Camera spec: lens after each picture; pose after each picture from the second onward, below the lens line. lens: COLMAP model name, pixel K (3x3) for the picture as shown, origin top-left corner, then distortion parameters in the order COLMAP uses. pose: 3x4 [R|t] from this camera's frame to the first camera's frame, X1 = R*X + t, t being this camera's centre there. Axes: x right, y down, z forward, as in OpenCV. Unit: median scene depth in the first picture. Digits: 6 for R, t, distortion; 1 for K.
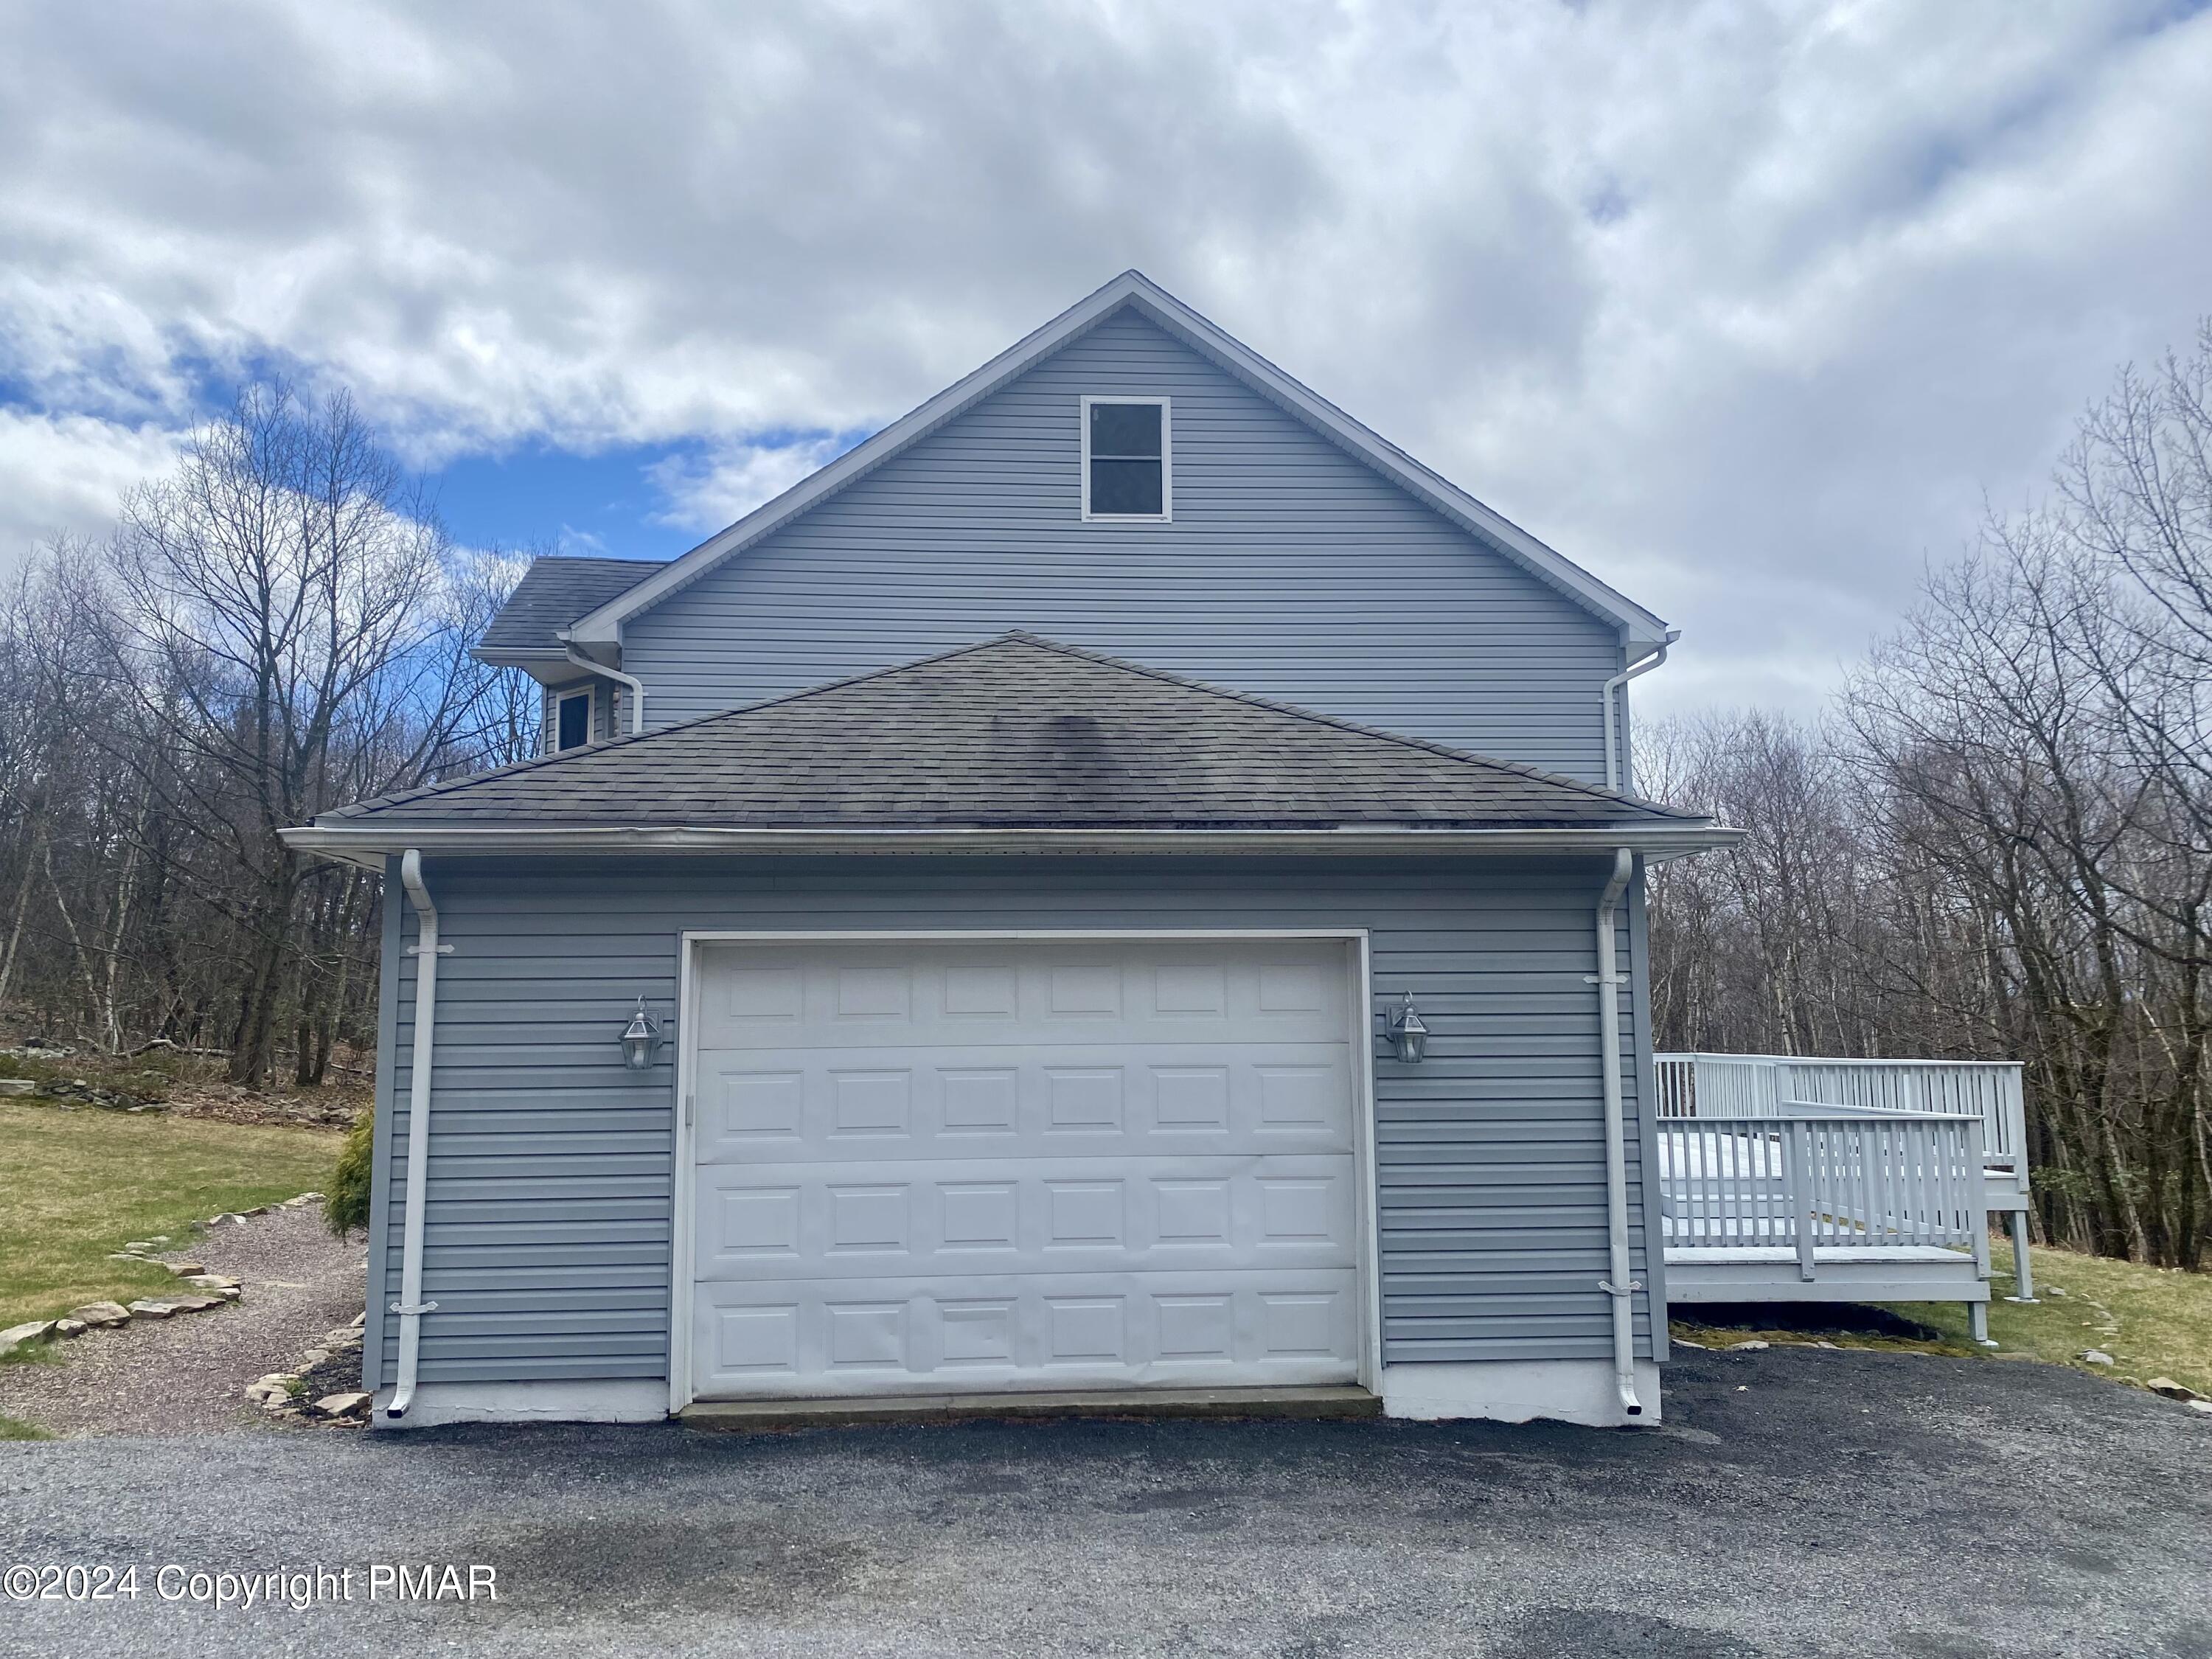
lens RADIAL K [[1670.7, 0, 1099.9], [0, 1670.7, 835.5], [0, 0, 1]] dist [0.054804, -0.058963]
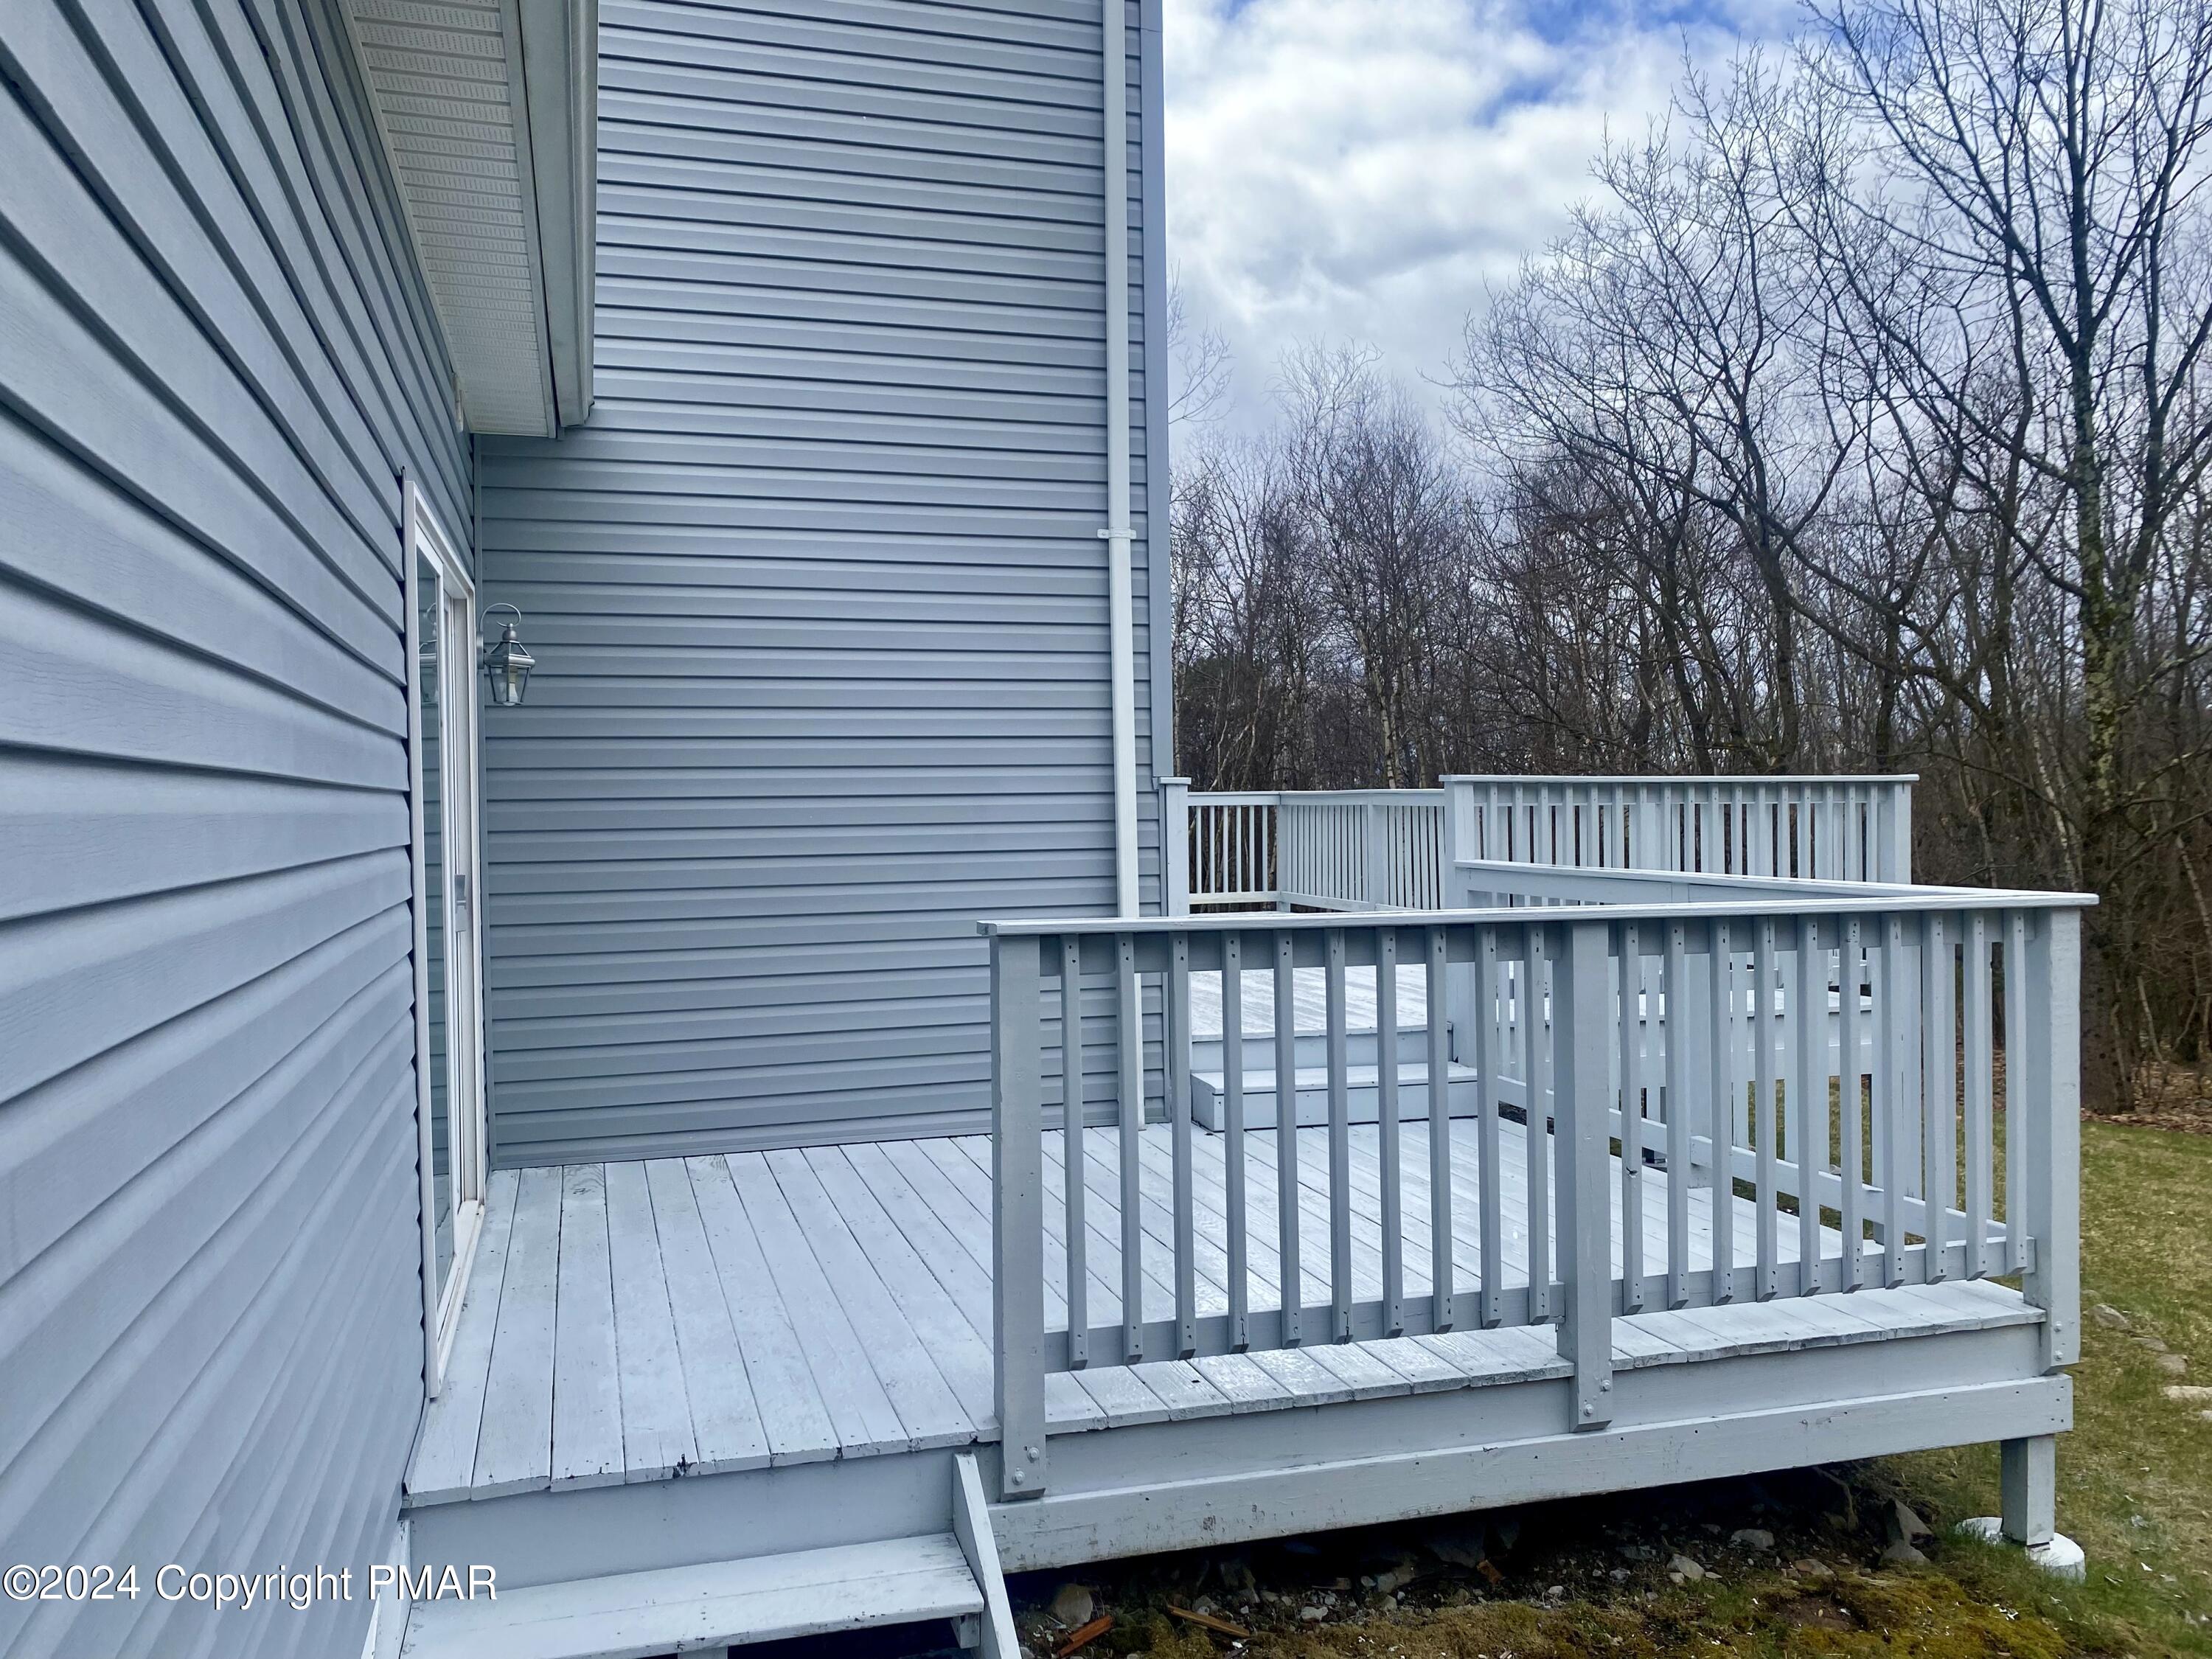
lens RADIAL K [[1670.7, 0, 1100.8], [0, 1670.7, 827.8], [0, 0, 1]] dist [0.054804, -0.058963]
pose [[0.973431, -0.005490, 0.228914, 0.257702], [-0.026710, 0.990165, 0.137329, 0.112303], [-0.227417, -0.139795, 0.963711, 0.726573]]
